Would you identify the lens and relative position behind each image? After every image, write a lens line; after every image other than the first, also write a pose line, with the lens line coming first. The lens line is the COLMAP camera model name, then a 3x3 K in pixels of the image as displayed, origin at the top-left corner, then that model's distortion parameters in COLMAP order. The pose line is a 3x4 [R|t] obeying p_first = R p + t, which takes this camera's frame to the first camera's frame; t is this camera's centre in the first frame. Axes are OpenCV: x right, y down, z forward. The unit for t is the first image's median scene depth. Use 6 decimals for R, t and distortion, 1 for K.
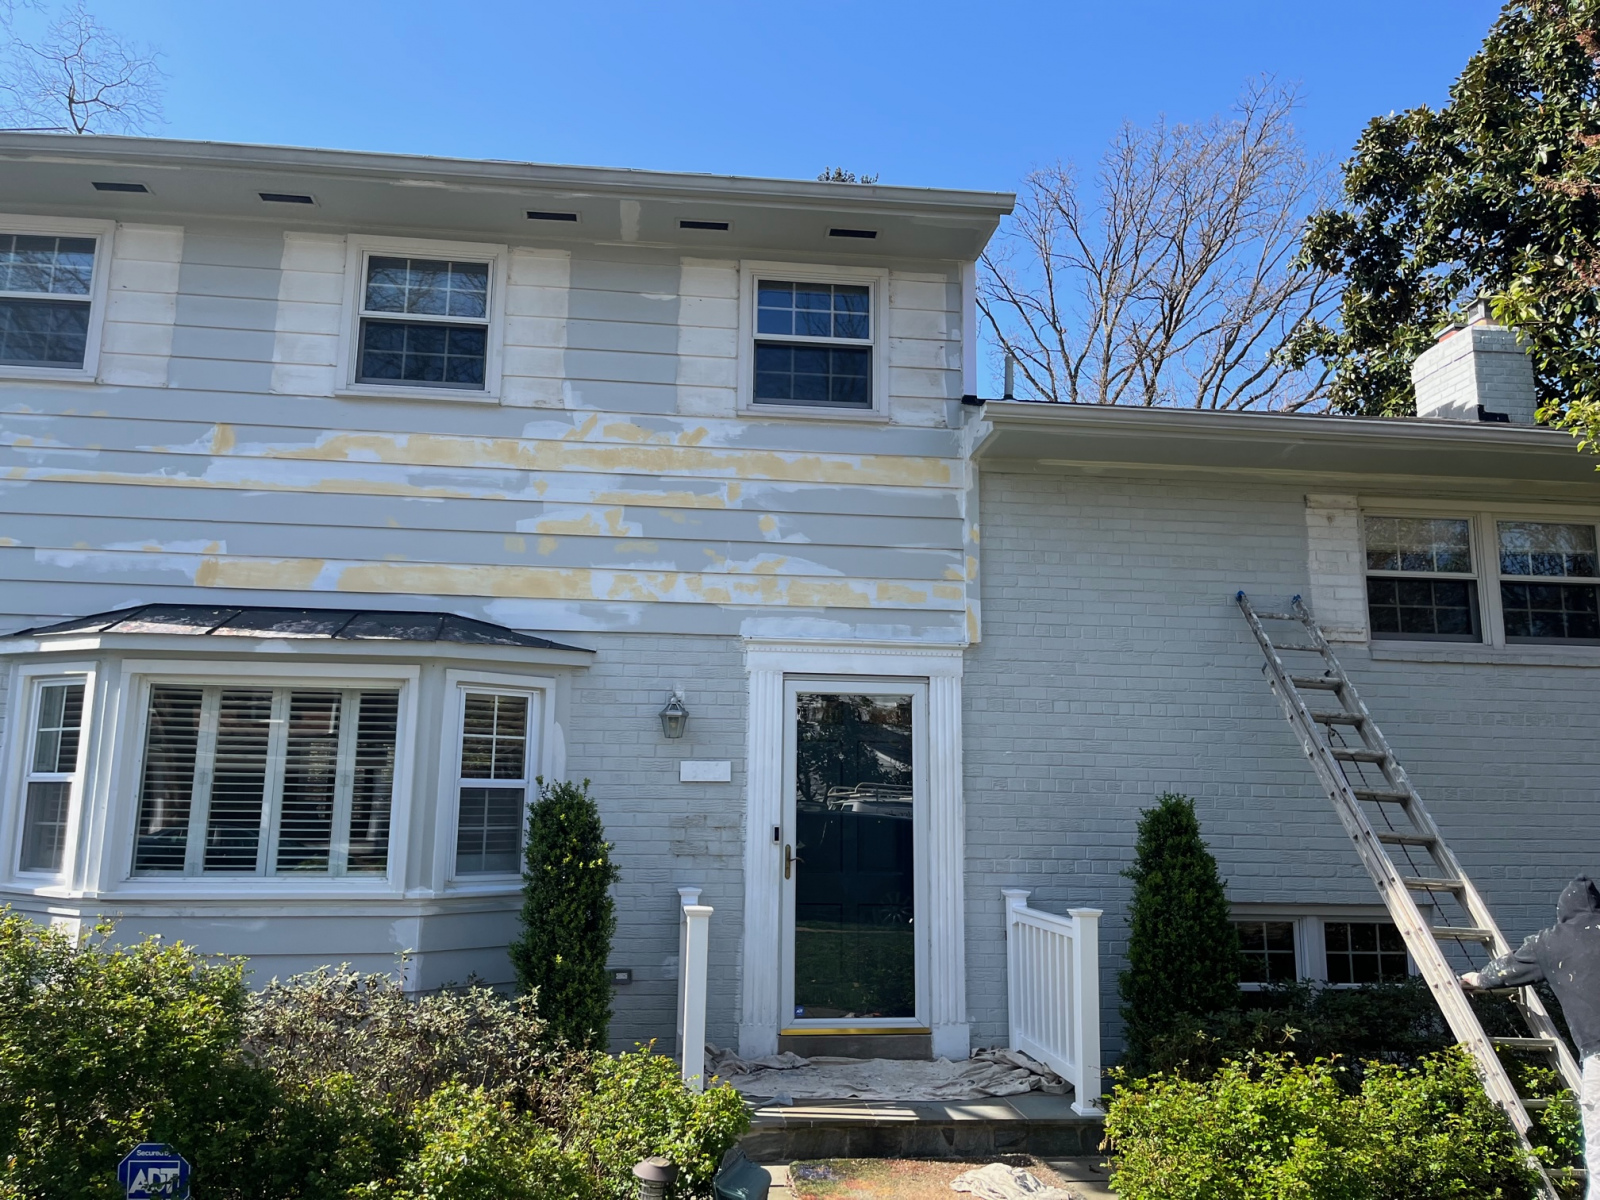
lens RADIAL K [[1210.1, 0, 800.0], [0, 1210.1, 600.0], [0, 0, 1]] dist [0.087805, -0.124291]
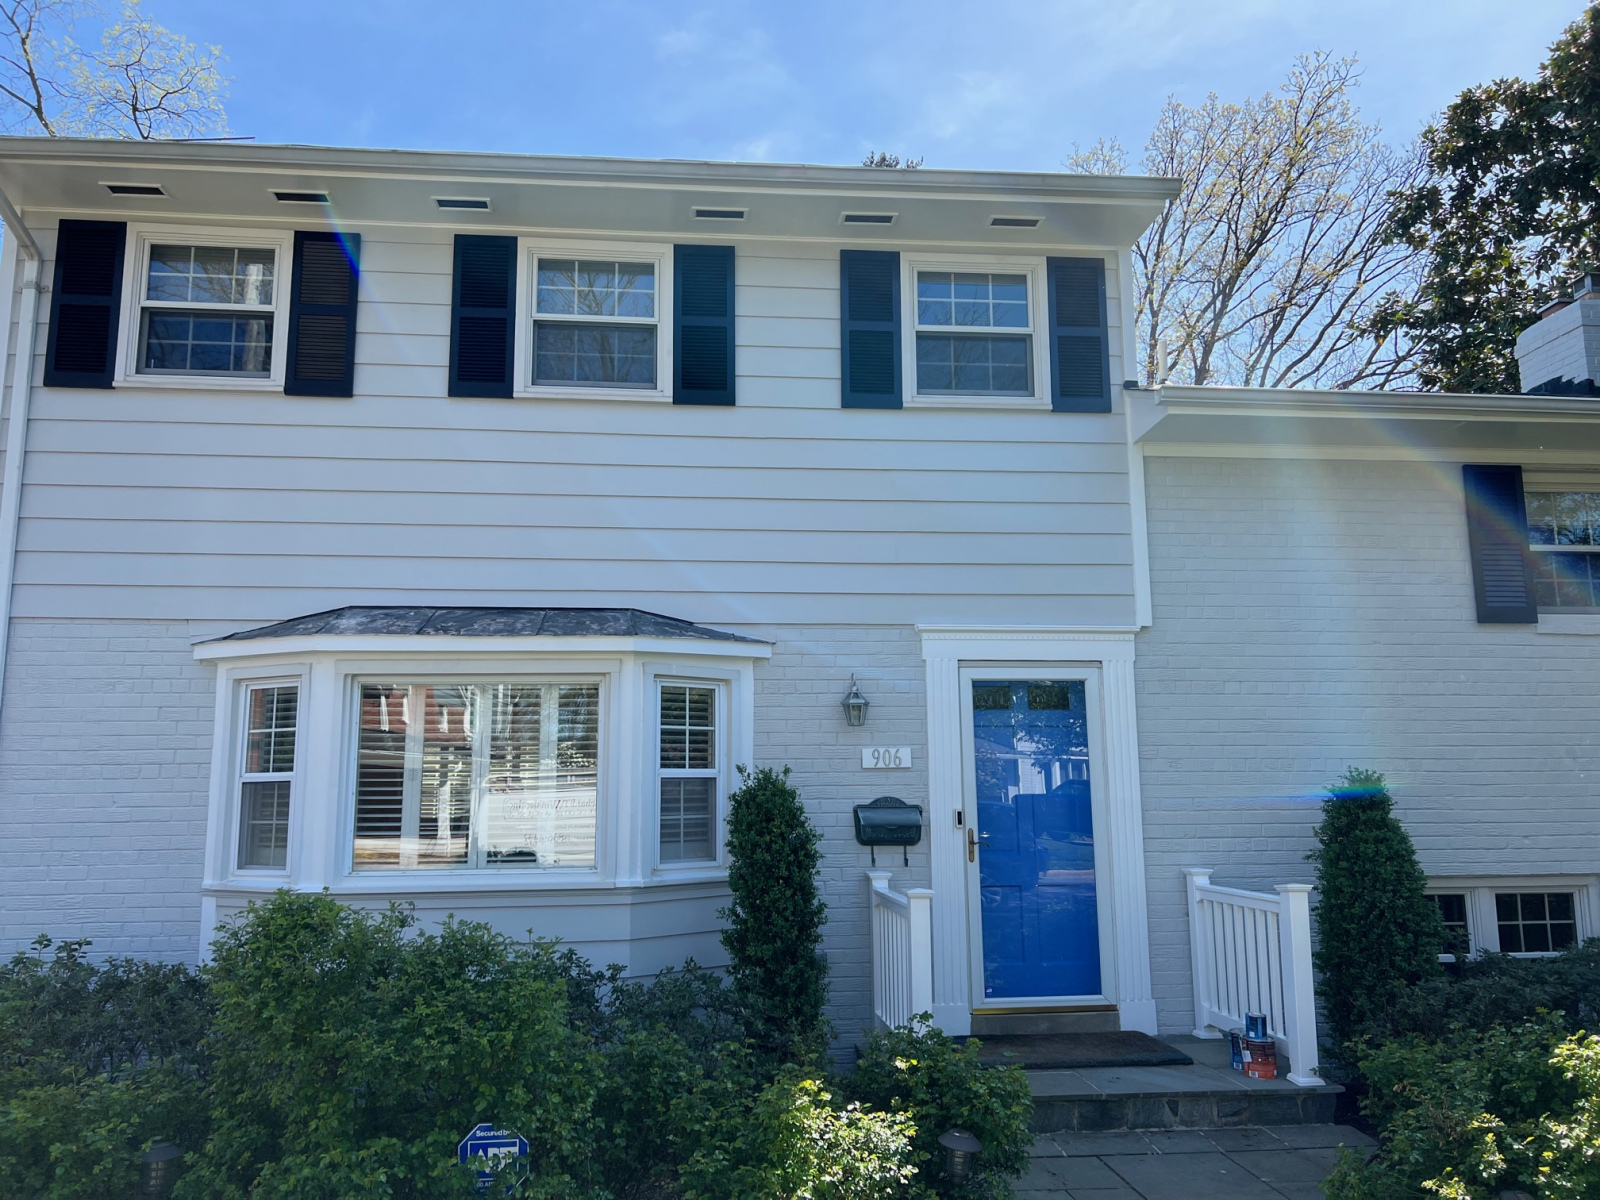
lens RADIAL K [[1205.2, 0, 798.4], [0, 1205.2, 612.2], [0, 0, 1]] dist [0.106222, -0.156187]
pose [[0.999697, -0.022883, -0.009049, -0.140041], [0.023038, 0.999583, 0.017426, -0.000660], [0.008646, -0.017630, 0.999807, -0.014346]]
